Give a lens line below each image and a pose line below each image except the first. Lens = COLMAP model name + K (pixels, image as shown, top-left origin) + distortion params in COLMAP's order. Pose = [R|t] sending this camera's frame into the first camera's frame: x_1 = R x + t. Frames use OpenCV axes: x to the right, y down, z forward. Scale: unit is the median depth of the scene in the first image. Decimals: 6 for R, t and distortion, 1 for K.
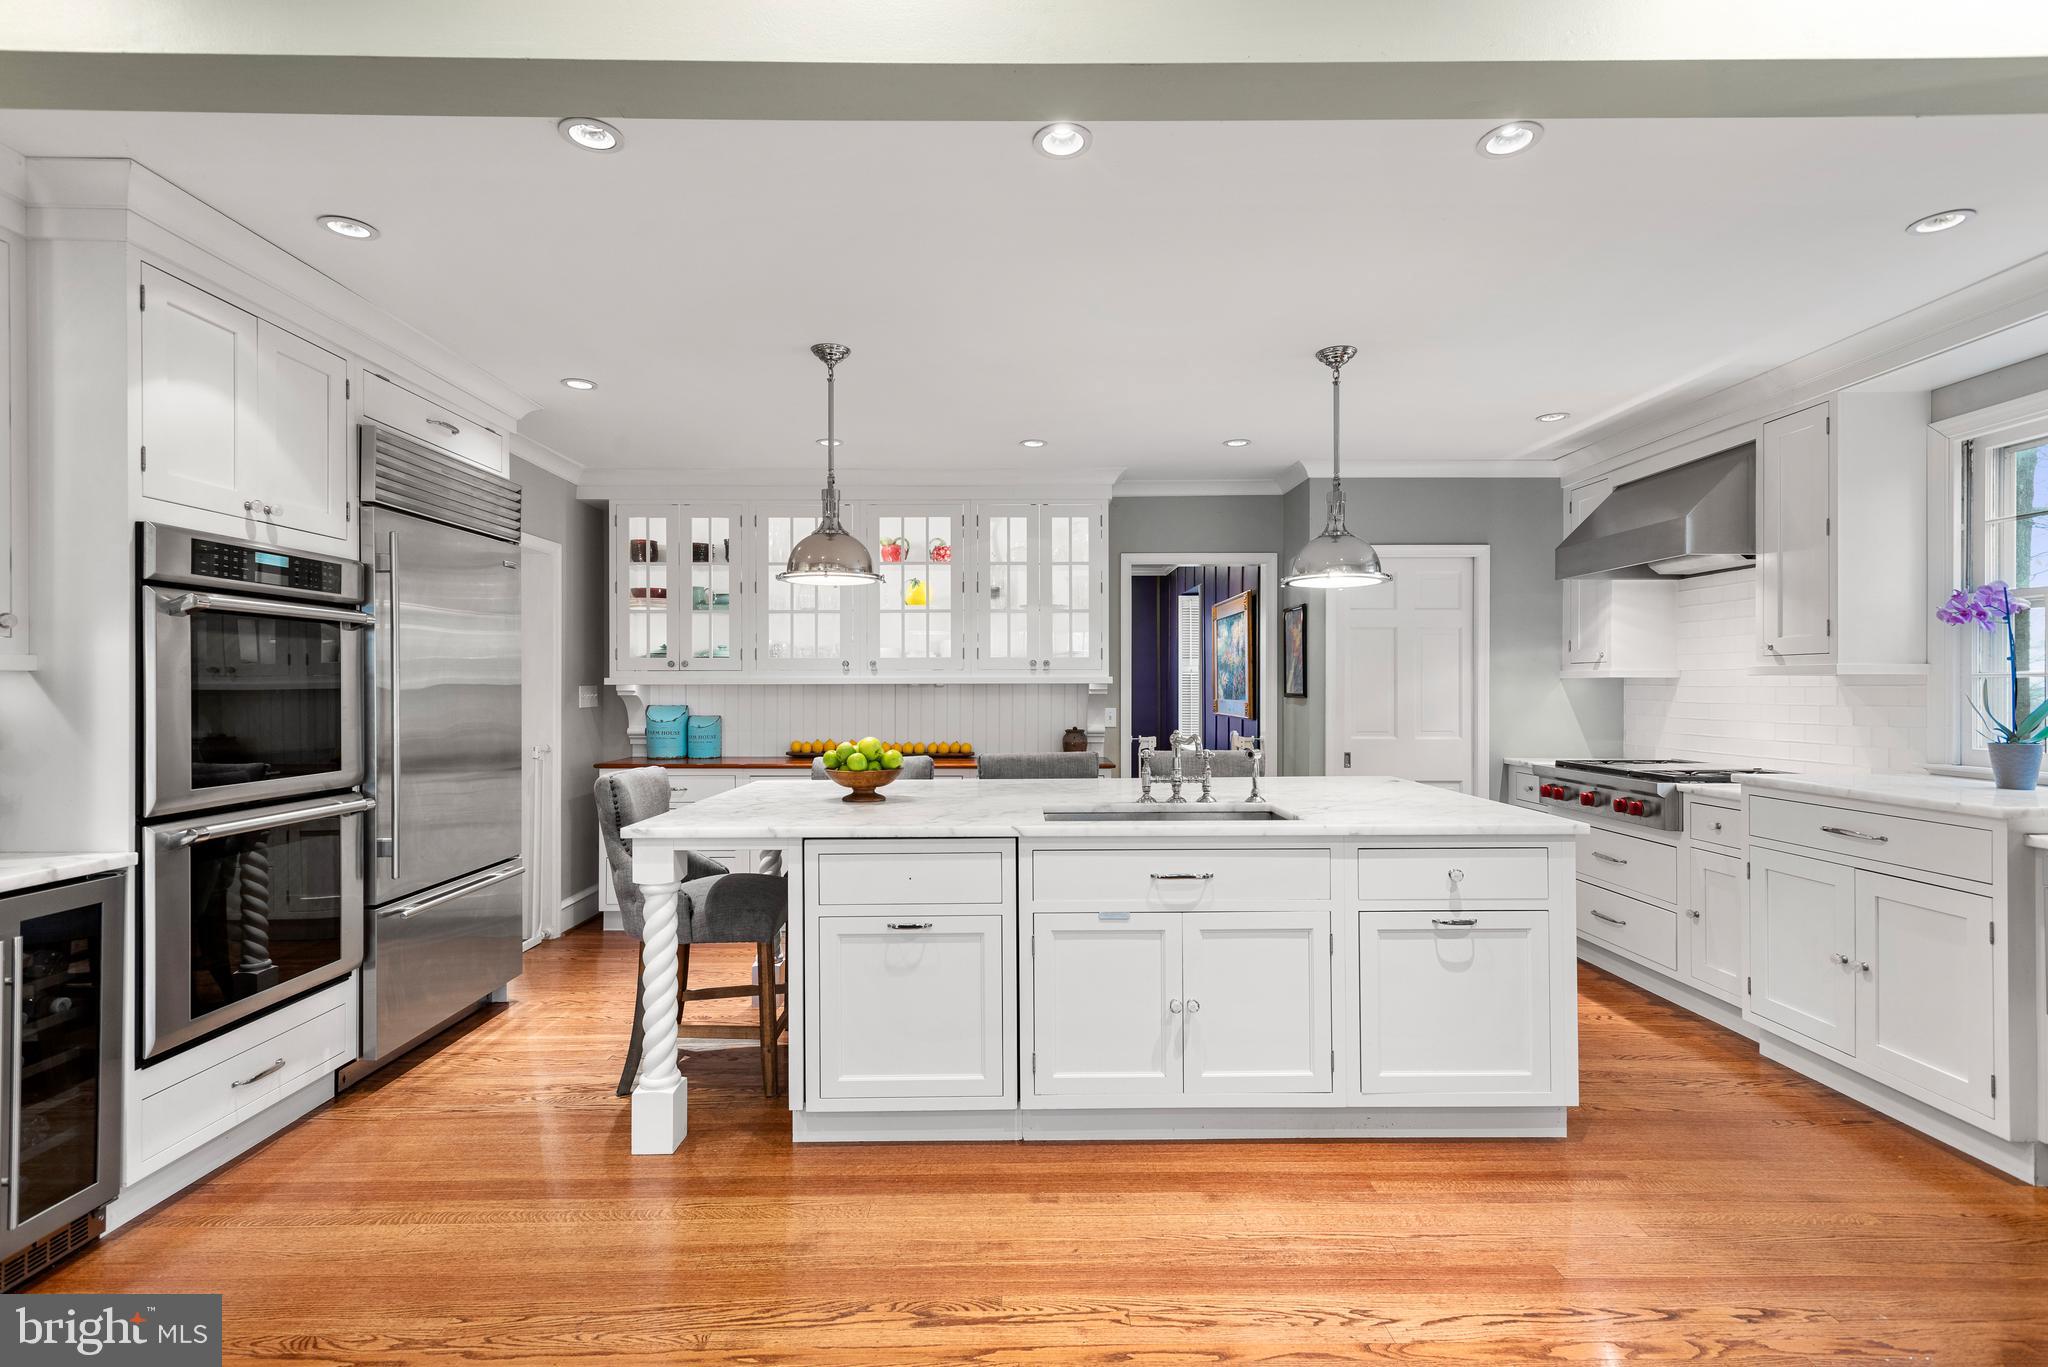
lens RADIAL K [[964.9, 0, 1018.0], [0, 964.9, 693.9], [0, 0, 1]] dist [0.023628, -0.011385]
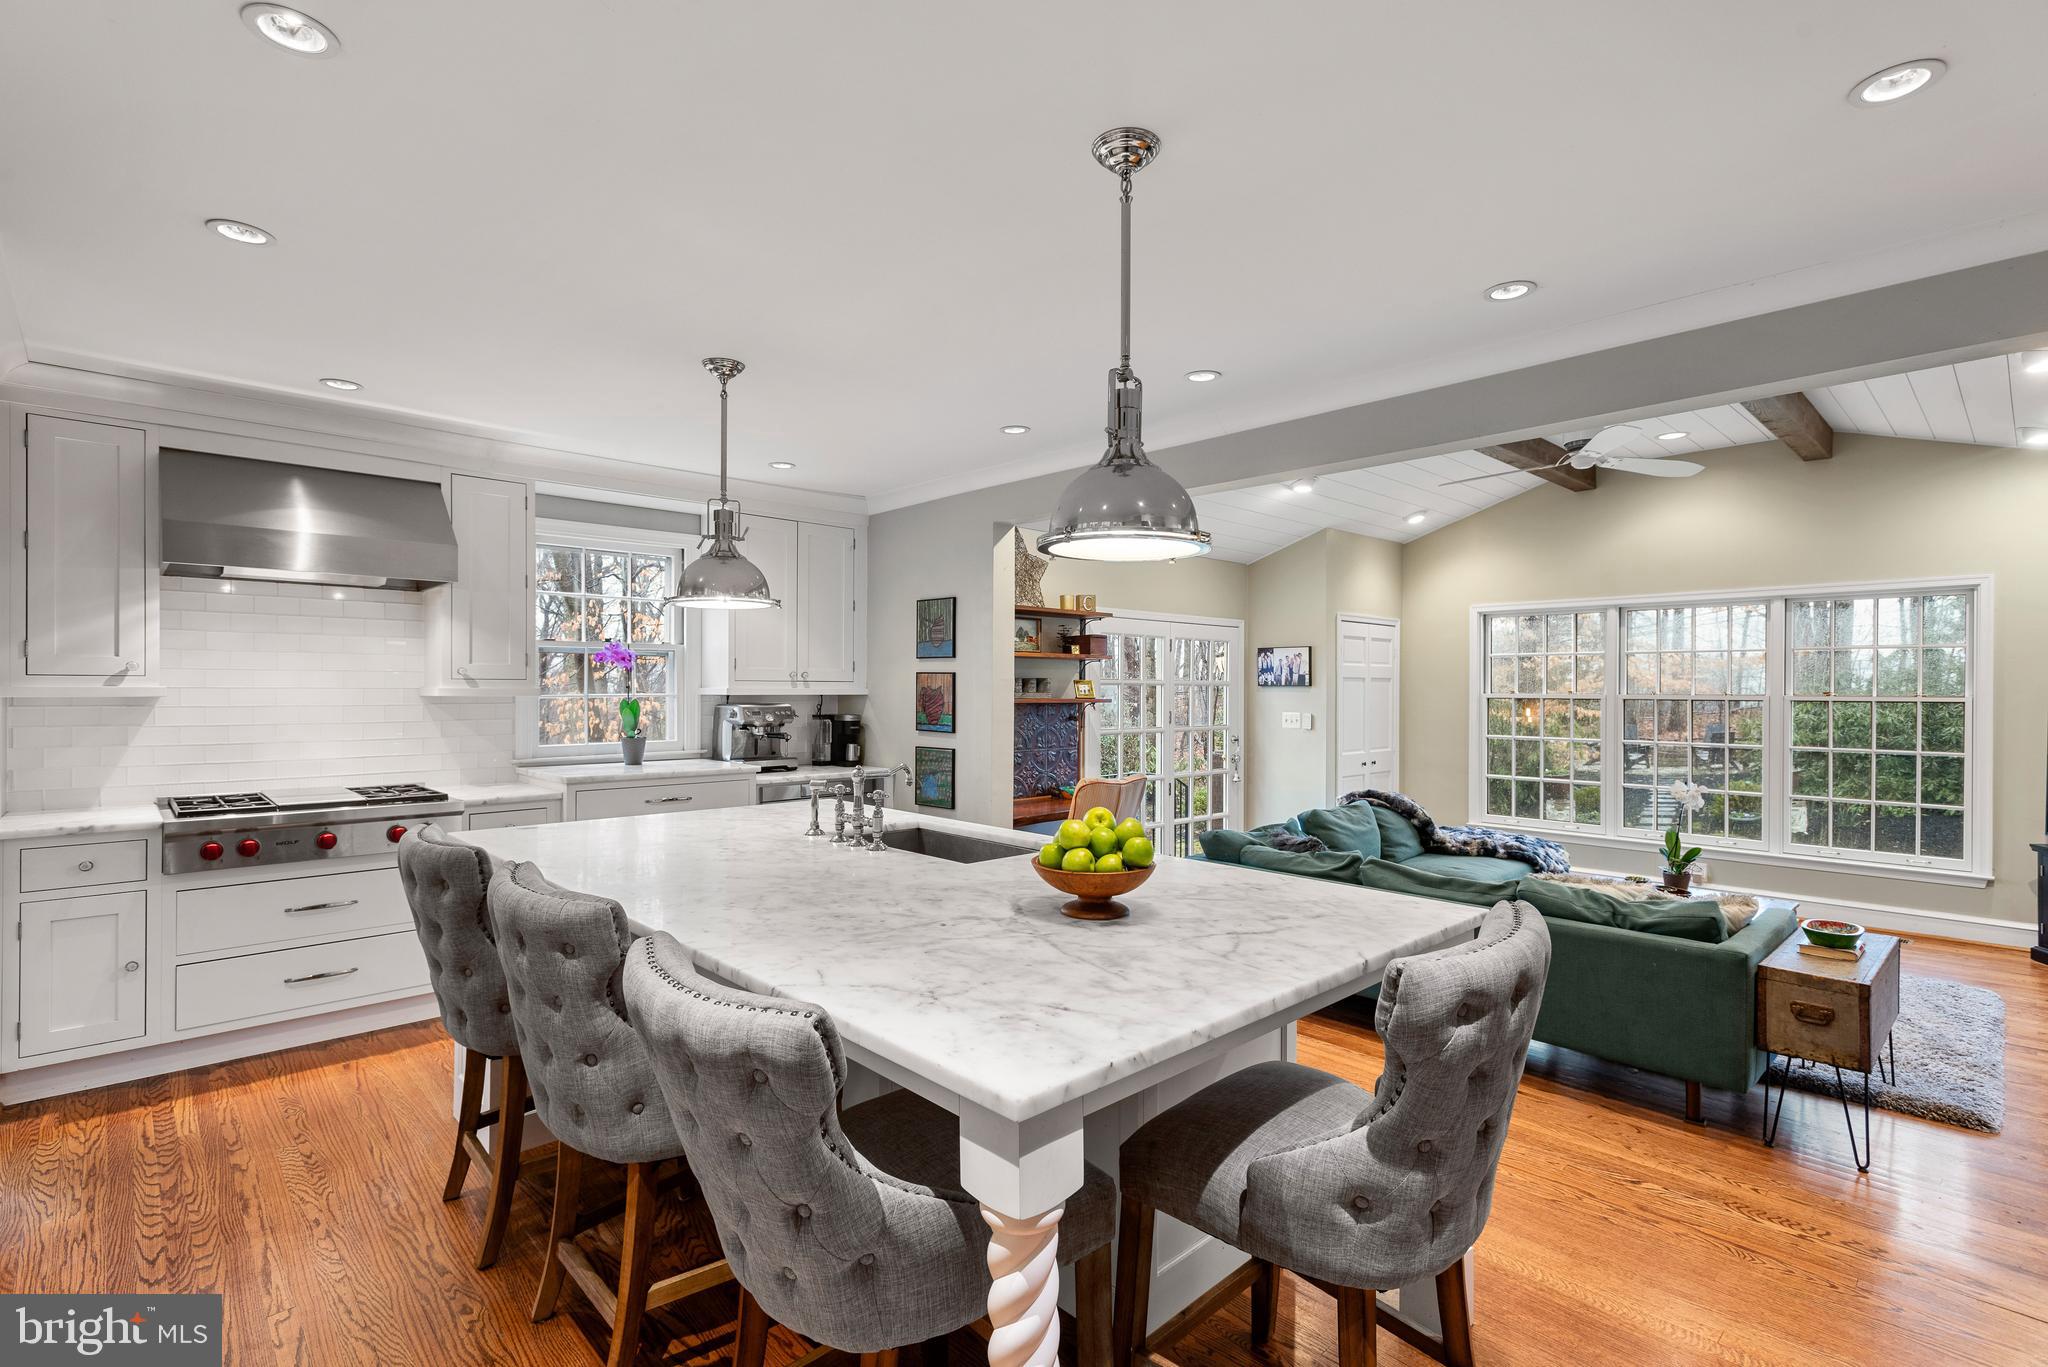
lens RADIAL K [[959.1, 0, 1023.5], [0, 959.1, 676.2], [0, 0, 1]] dist [0.024663, -0.008943]
pose [[-0.687655, 0.005847, 0.726014, -0.449314], [0.001737, 0.999978, -0.006408, -0.030696], [-0.726036, -0.003145, -0.687650, 1.153959]]
